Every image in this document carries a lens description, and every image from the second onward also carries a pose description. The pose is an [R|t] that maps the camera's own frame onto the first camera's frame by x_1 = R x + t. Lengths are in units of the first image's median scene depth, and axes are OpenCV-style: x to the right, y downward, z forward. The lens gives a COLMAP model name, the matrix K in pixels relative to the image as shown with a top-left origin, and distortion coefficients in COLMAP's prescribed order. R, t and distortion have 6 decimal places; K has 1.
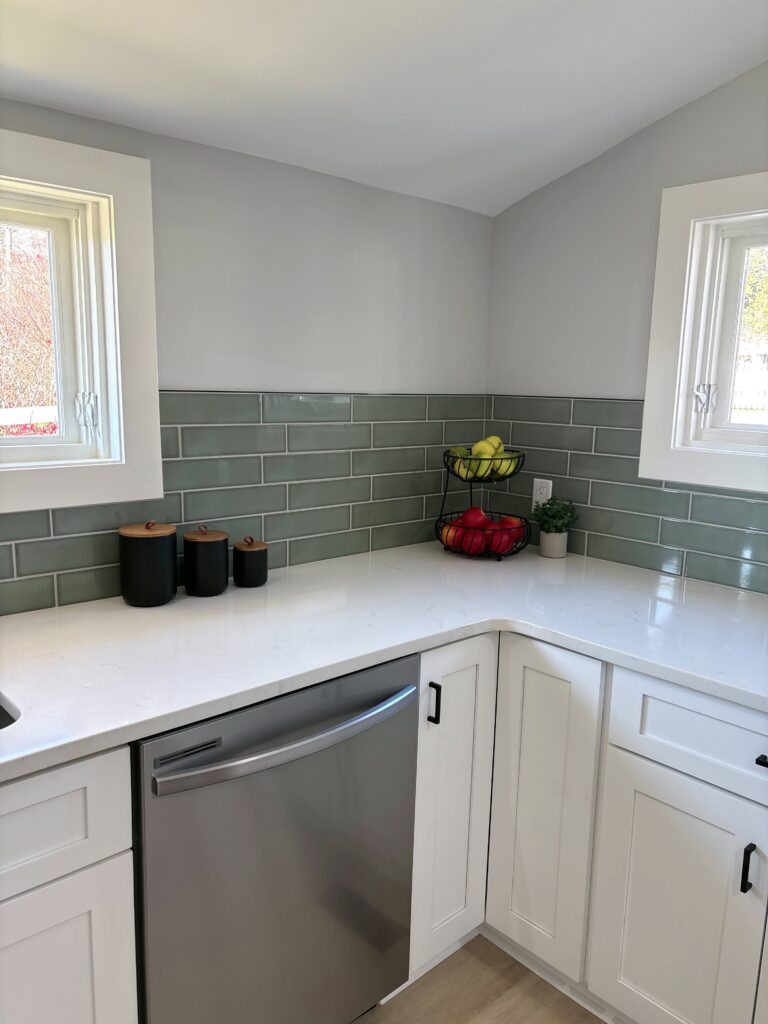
lens RADIAL K [[776.4, 0, 384.0], [0, 776.4, 512.0], [0, 0, 1]] dist [0.134454, -0.230230]
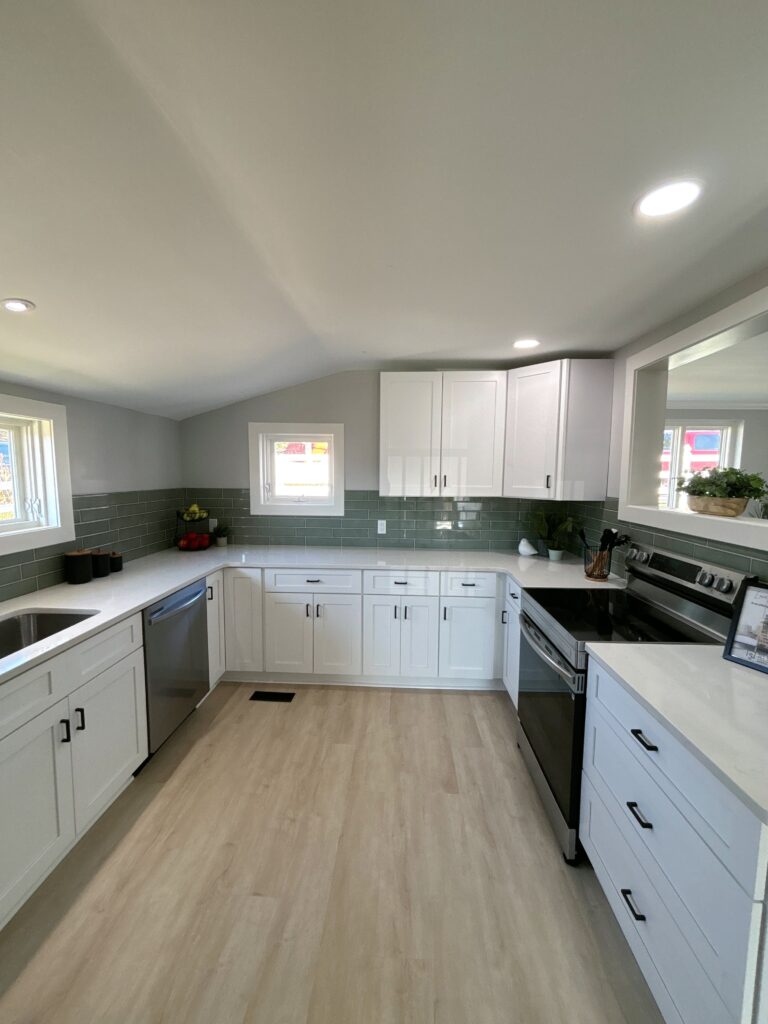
lens RADIAL K [[410.8, 0, 385.8], [0, 410.8, 512.9], [0, 0, 1]] dist [0.001279, -0.000284]
pose [[0.711140, -0.086652, 0.697690, -0.480679], [0.125287, 0.992110, -0.004484, 0.024858], [-0.691797, 0.090600, 0.716386, -0.571996]]
